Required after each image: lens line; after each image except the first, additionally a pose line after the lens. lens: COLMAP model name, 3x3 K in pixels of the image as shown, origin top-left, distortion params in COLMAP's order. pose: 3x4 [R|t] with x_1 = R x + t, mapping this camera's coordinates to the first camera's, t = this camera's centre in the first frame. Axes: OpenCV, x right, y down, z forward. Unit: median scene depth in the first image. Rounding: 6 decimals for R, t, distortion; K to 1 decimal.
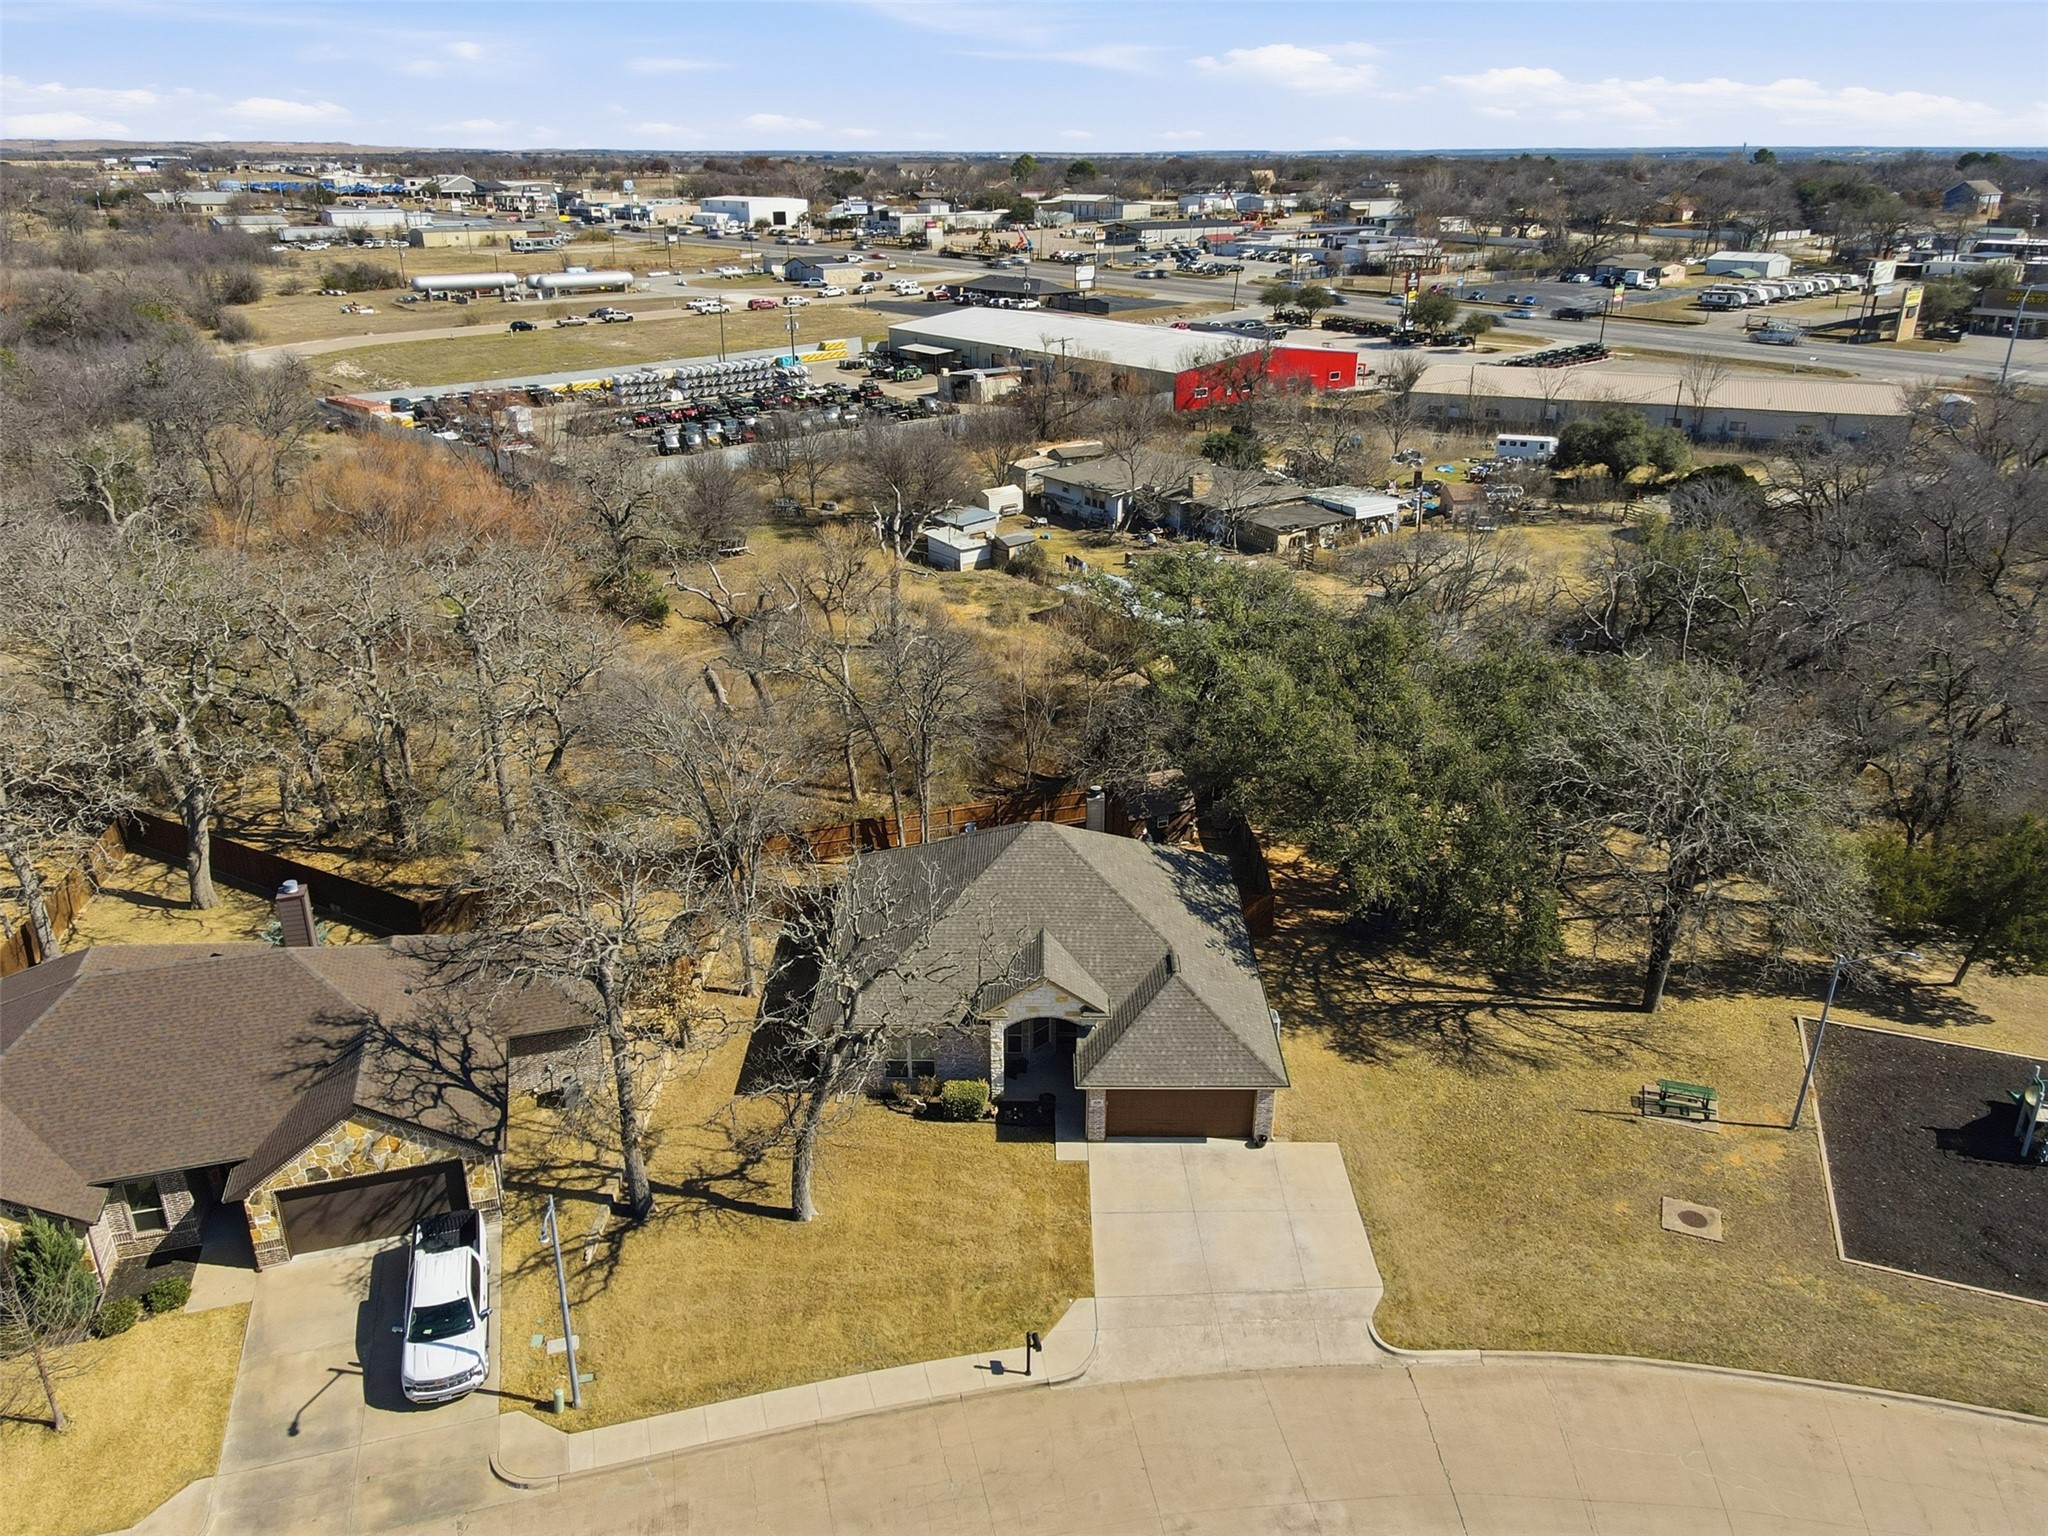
lens RADIAL K [[1464.4, 0, 1016.6], [0, 1464.4, 776.1], [0, 0, 1]] dist [0.017710, 0.005637]
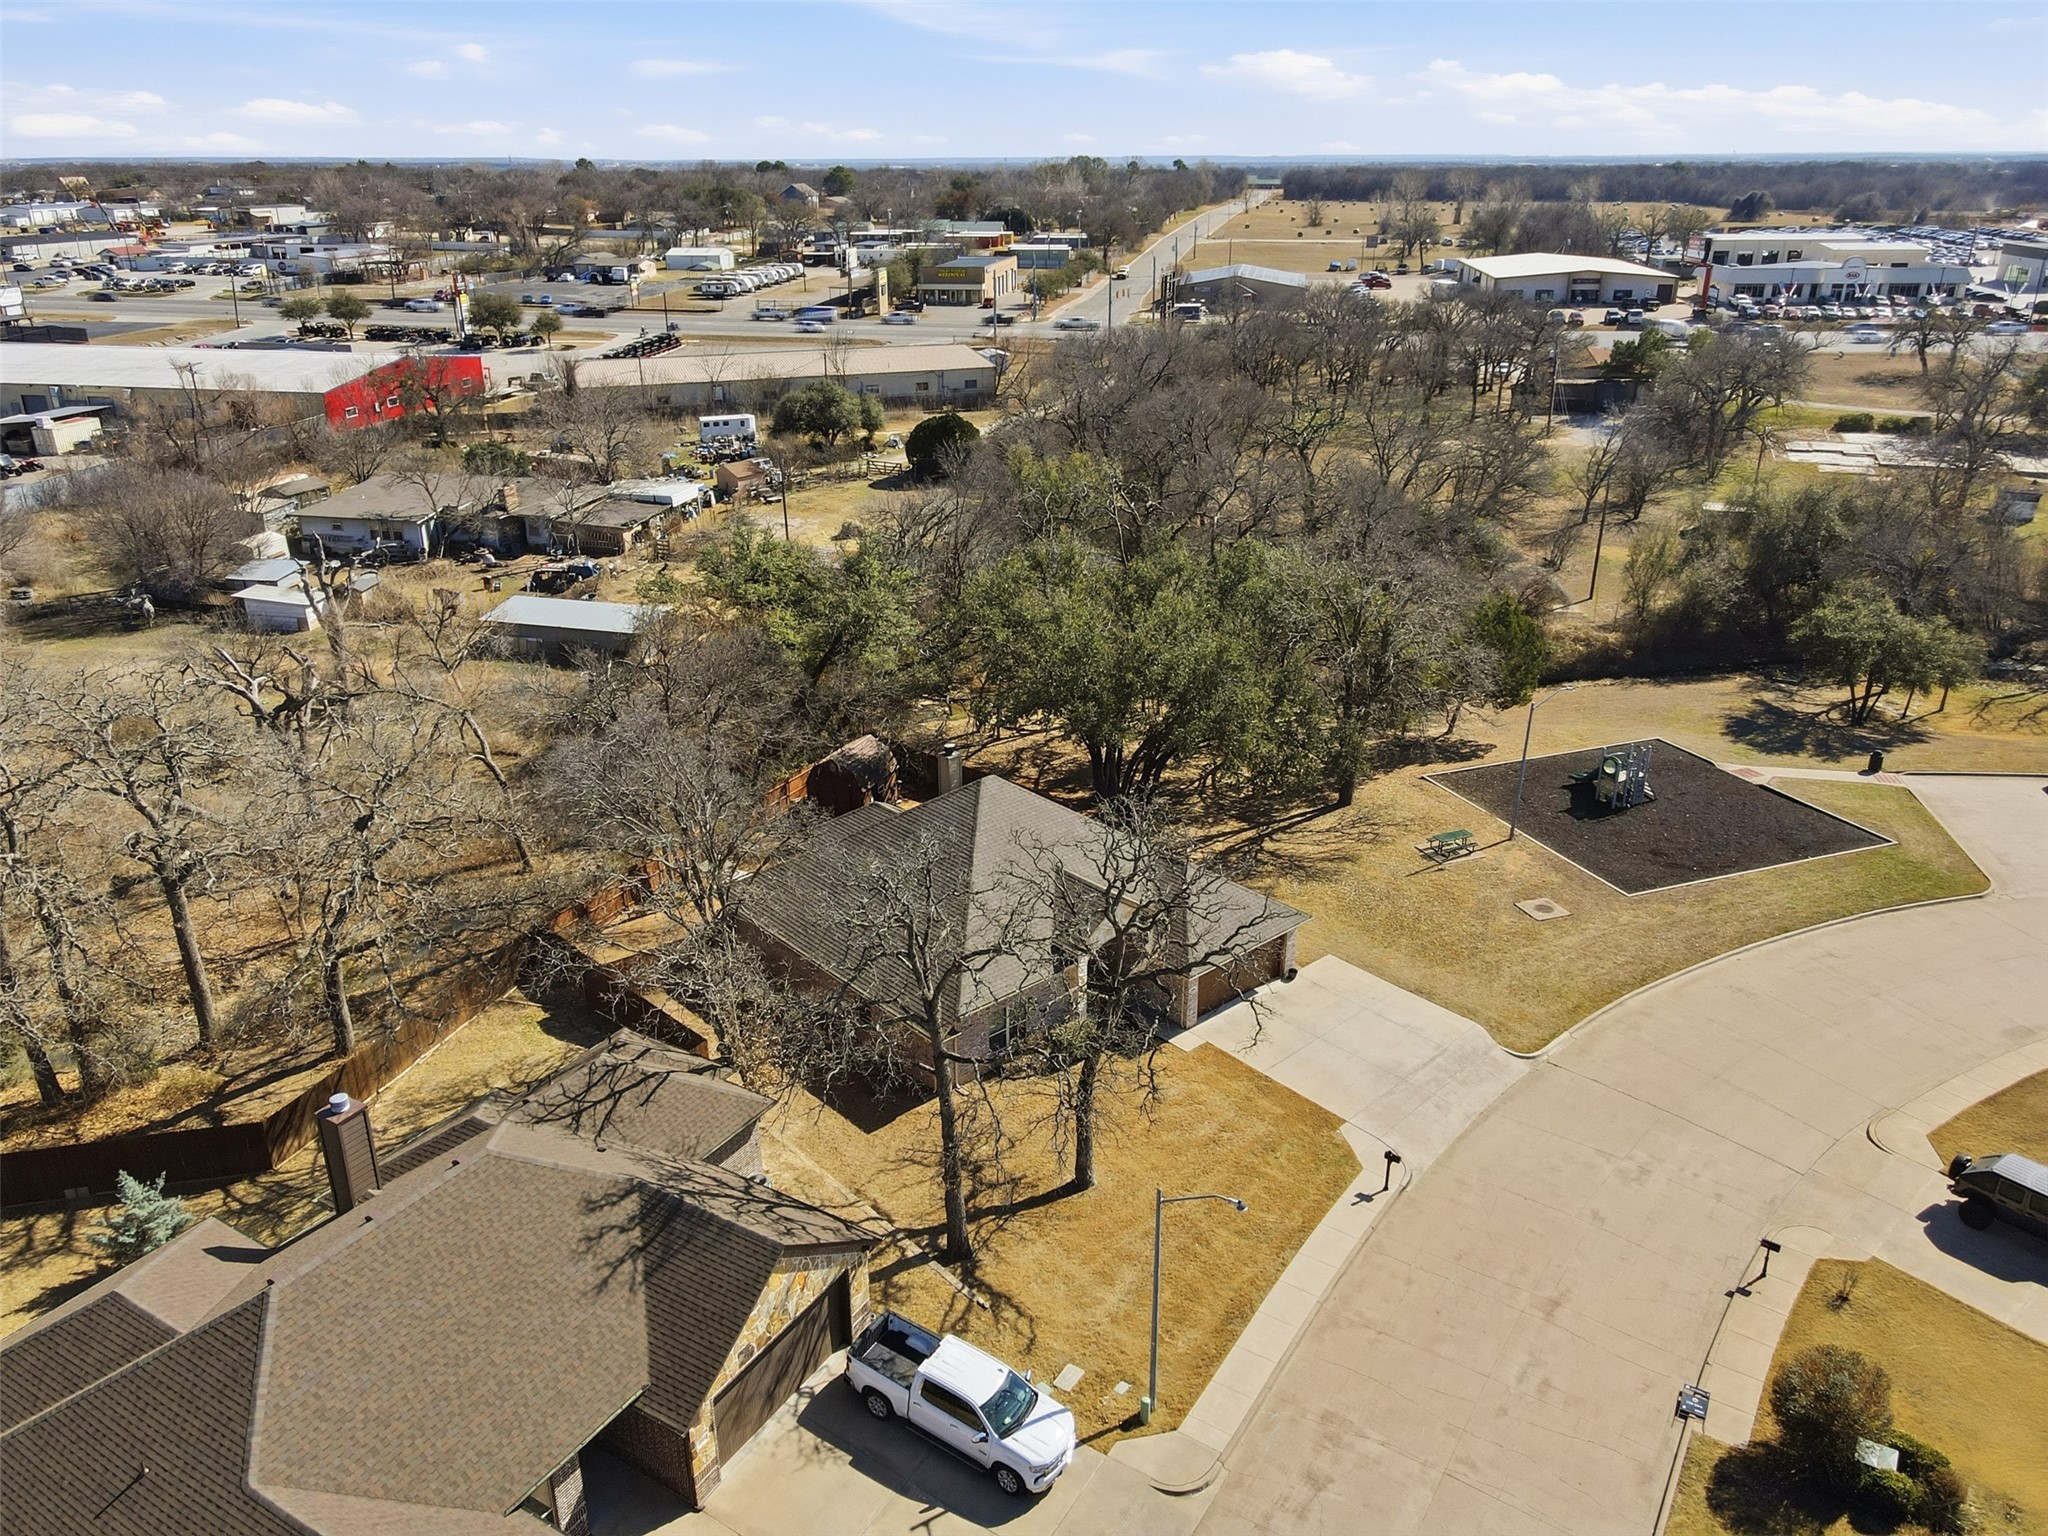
lens RADIAL K [[1464.4, 0, 1020.9], [0, 1464.4, 762.1], [0, 0, 1]] dist [0.017710, 0.005637]
pose [[0.750843, -0.254505, 0.609477, -0.246401], [0.262299, 0.961790, 0.078485, -0.022273], [-0.606164, 0.100935, 0.788909, 0.073669]]
